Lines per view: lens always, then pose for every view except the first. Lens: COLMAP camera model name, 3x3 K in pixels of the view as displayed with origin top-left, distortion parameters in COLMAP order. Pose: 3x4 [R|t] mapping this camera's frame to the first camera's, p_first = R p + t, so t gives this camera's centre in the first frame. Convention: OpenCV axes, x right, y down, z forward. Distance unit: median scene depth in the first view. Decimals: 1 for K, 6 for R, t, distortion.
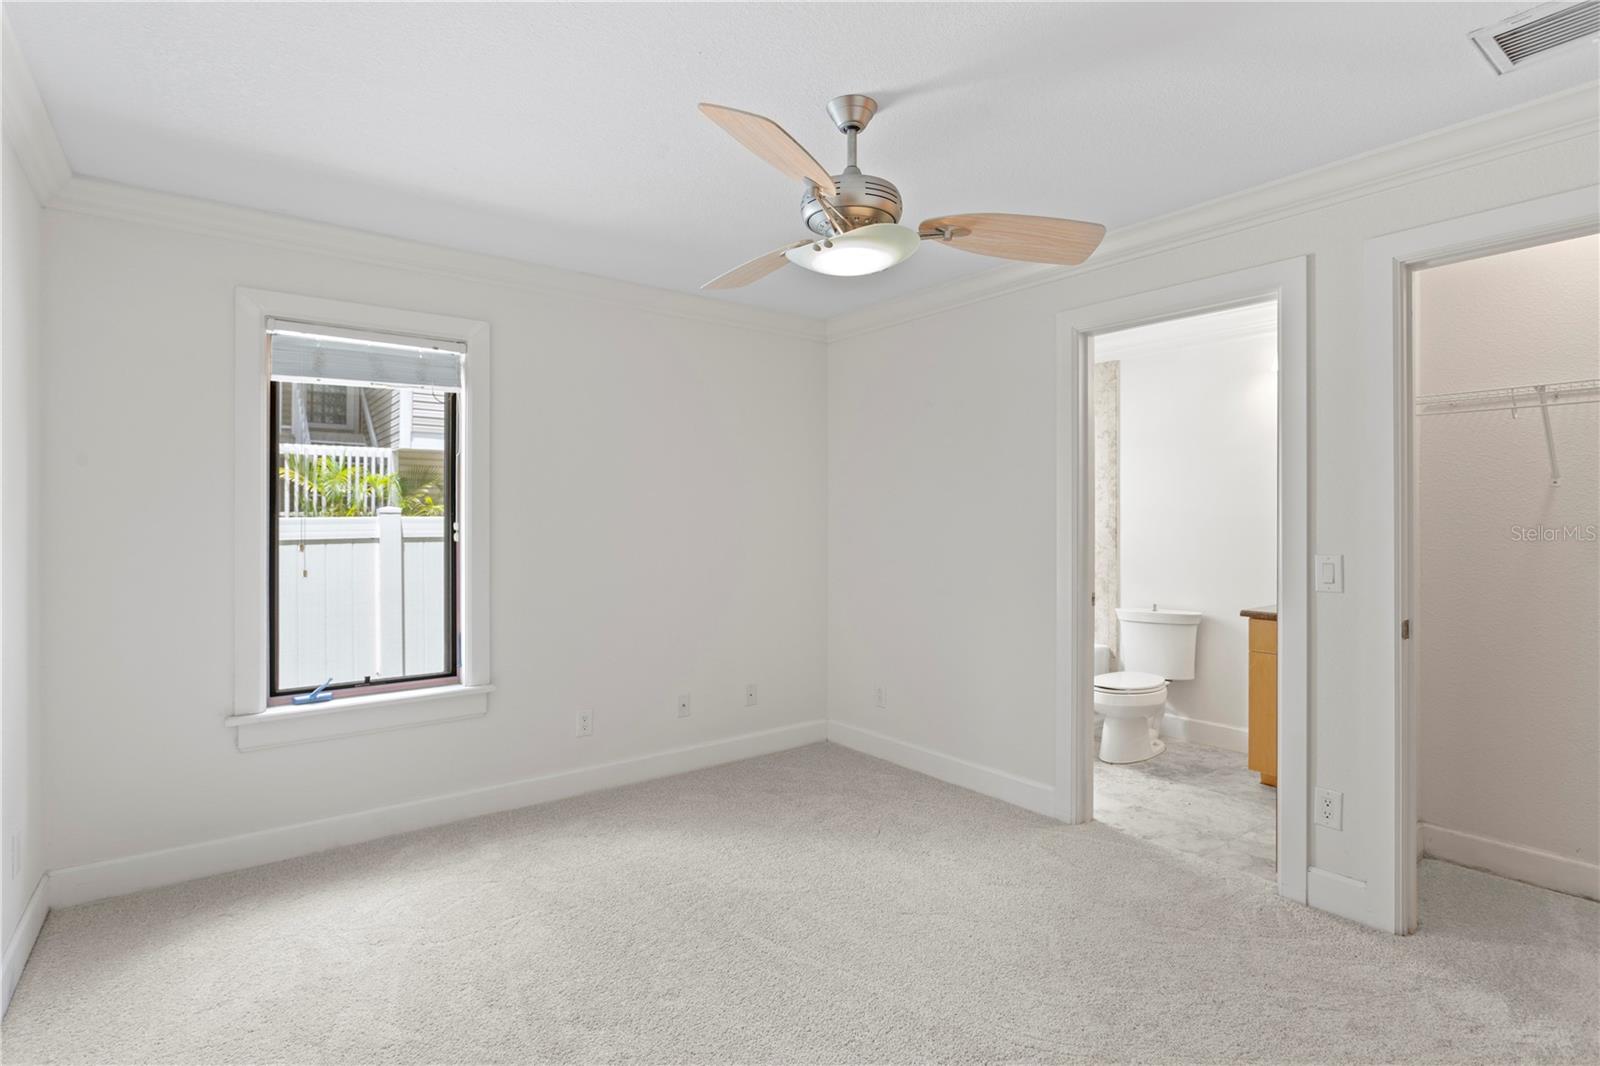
lens RADIAL K [[808.5, 0, 802.5], [0, 808.5, 526.3], [0, 0, 1]] dist [-0.006305, 0.003193]
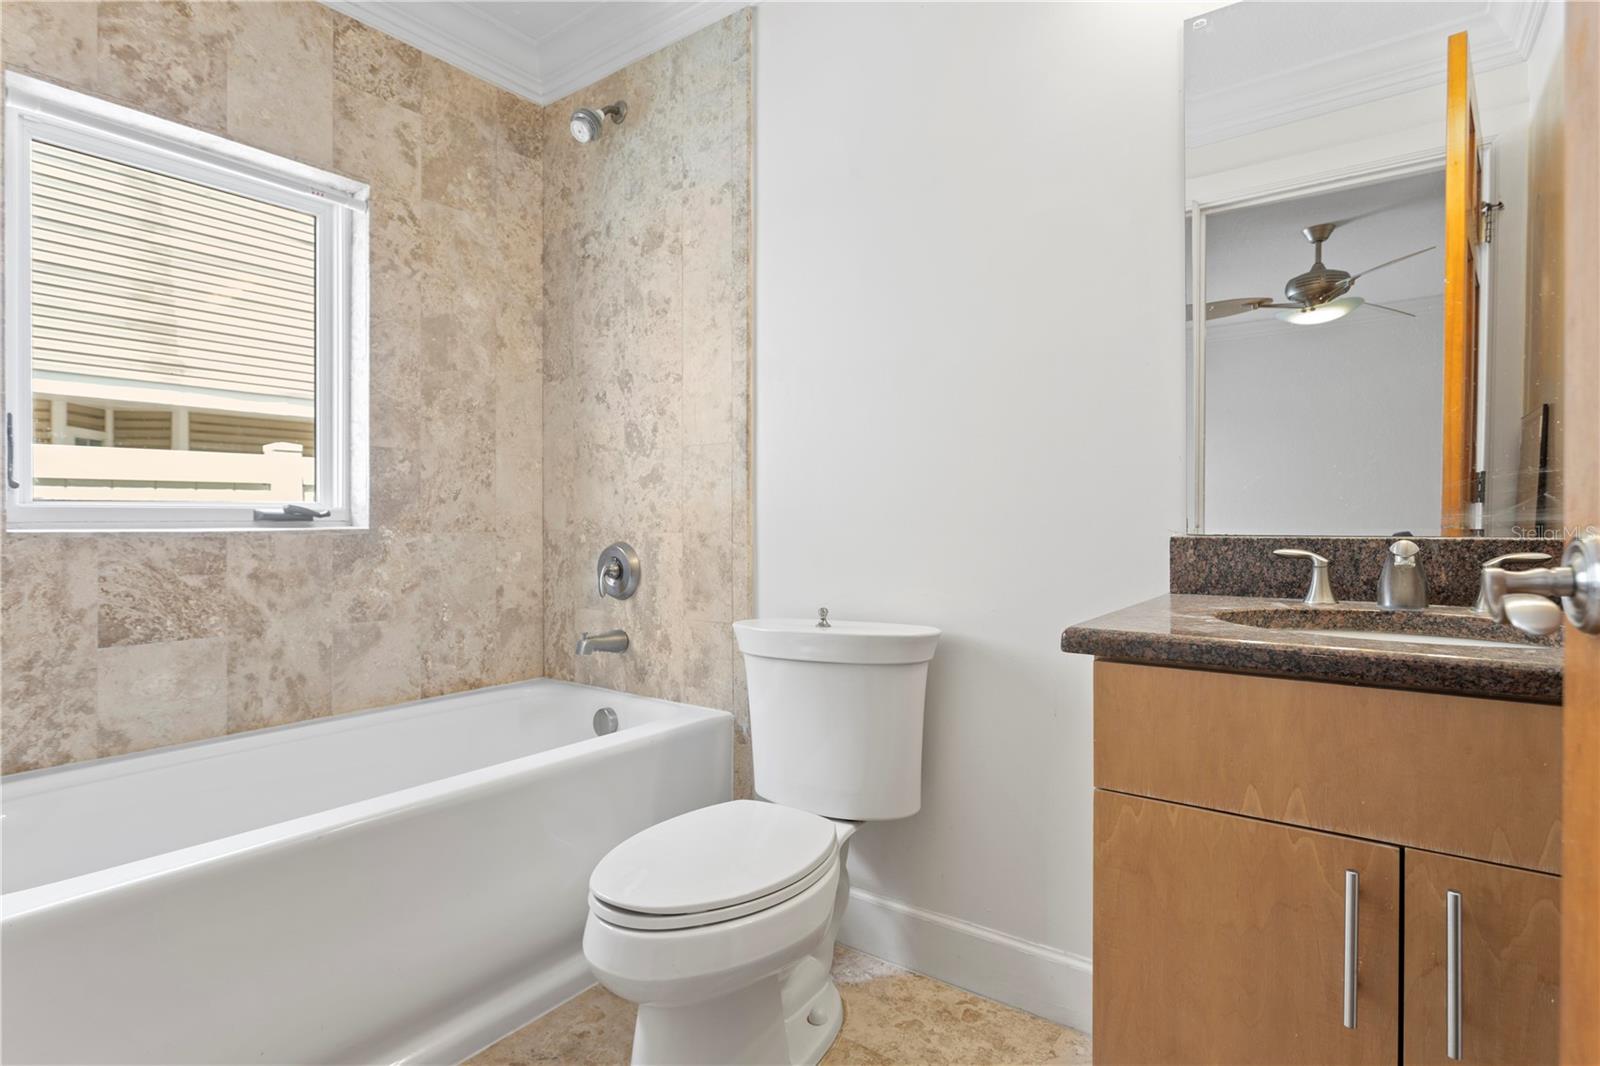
lens RADIAL K [[808.5, 0, 801.9], [0, 808.5, 535.6], [0, 0, 1]] dist [-0.006305, 0.003193]
pose [[0.966666, -0.005790, 0.255975, 0.333072], [0.004380, 0.999972, 0.006079, 0.061038], [-0.256003, -0.004755, 0.966664, 0.647992]]
